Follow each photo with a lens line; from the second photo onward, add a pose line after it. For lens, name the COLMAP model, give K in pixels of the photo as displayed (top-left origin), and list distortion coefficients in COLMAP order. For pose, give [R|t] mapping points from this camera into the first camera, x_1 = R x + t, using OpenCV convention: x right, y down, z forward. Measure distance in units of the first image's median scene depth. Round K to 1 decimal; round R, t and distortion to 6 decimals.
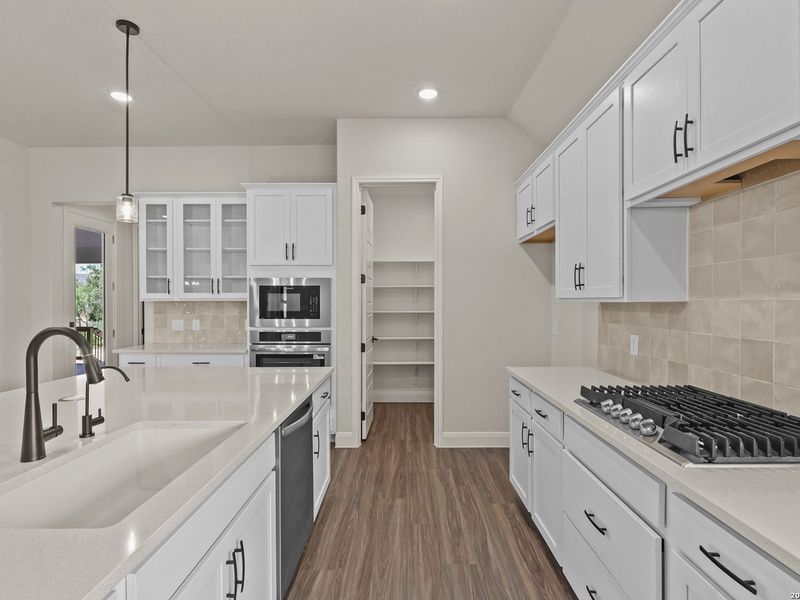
lens RADIAL K [[415.7, 0, 399.9], [0, 415.7, 303.7], [0, 0, 1]] dist [-0.006063, 0.000324]
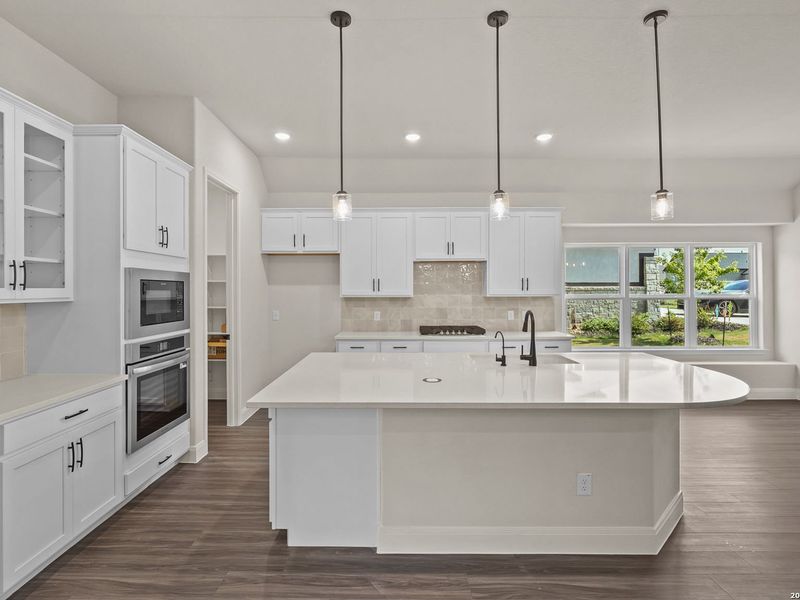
lens RADIAL K [[416.0, 0, 395.4], [0, 416.0, 297.5], [0, 0, 1]] dist [-0.000490, -0.000131]
pose [[-0.012388, -0.014977, 0.999811, -1.044716], [0.005282, 0.999873, 0.015044, -0.021092], [-0.999909, 0.005467, -0.012308, 0.573861]]
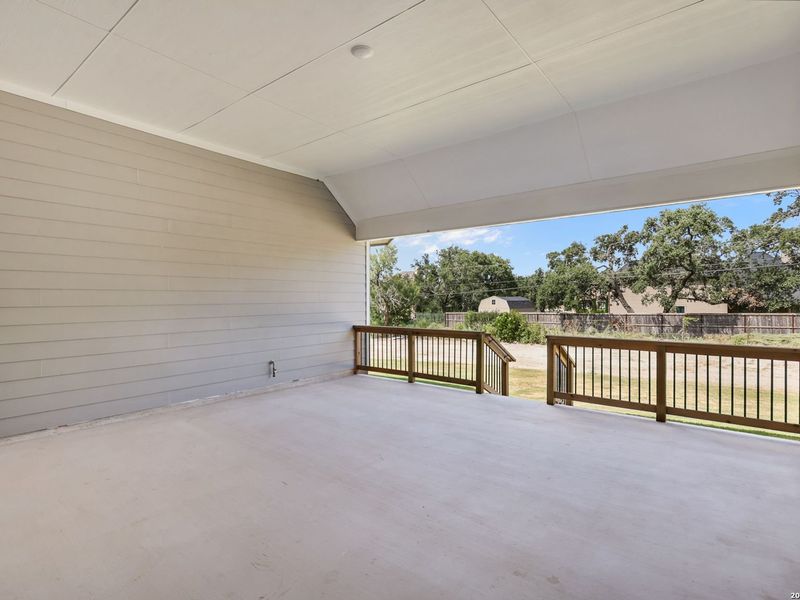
lens RADIAL K [[415.7, 0, 399.9], [0, 415.7, 303.7], [0, 0, 1]] dist [-0.006063, 0.000324]
pose [[0.793571, 0.008655, -0.608417, -1.297687], [0.000559, 0.999888, 0.014953, 0.020323], [0.608478, -0.012207, 0.793477, 1.252256]]
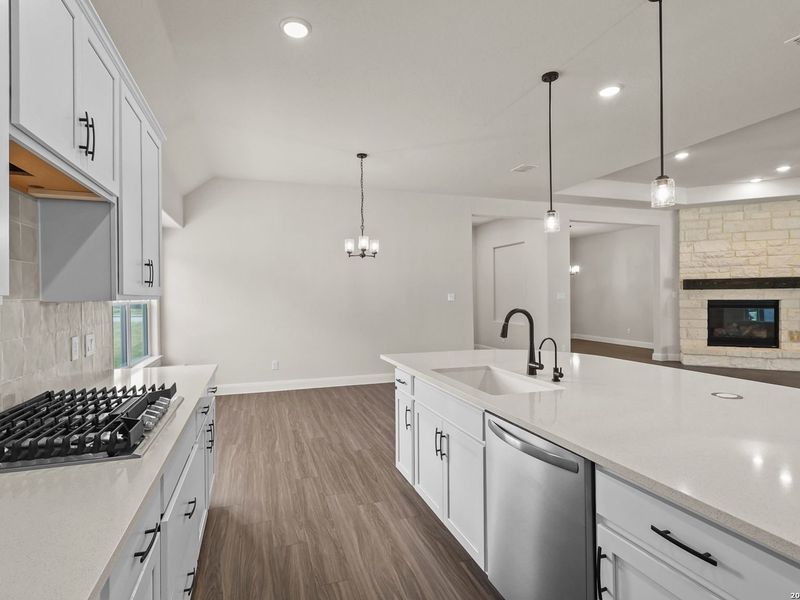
lens RADIAL K [[415.7, 0, 399.9], [0, 415.7, 303.7], [0, 0, 1]] dist [-0.006063, 0.000324]
pose [[-0.940544, 0.019031, -0.339139, 0.124377], [0.011953, 0.999665, 0.022946, -0.007041], [0.339462, 0.017528, -0.940456, 0.841690]]
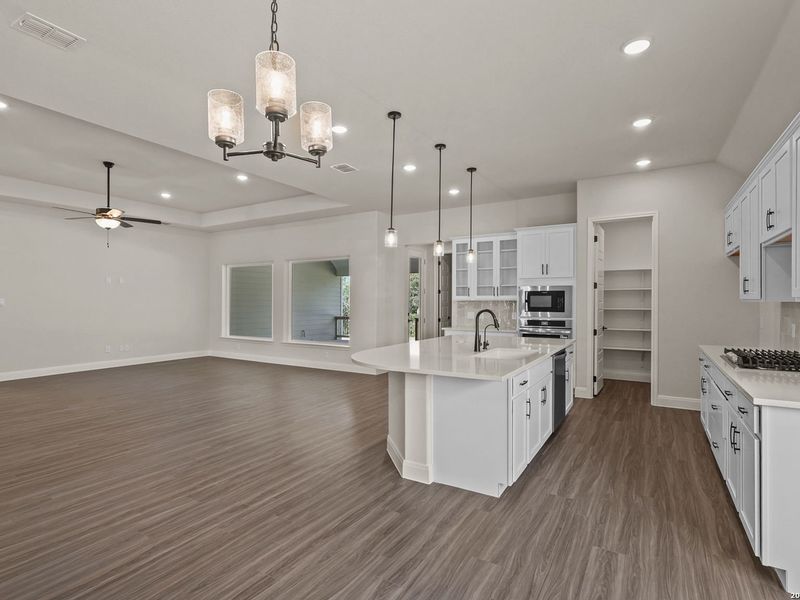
lens RADIAL K [[415.7, 0, 399.9], [0, 415.7, 303.7], [0, 0, 1]] dist [-0.006063, 0.000324]
pose [[0.860372, 0.005998, -0.509631, 0.067486], [-0.004685, 0.999982, 0.003860, 0.001886], [0.509645, -0.000933, 0.860384, -0.638628]]
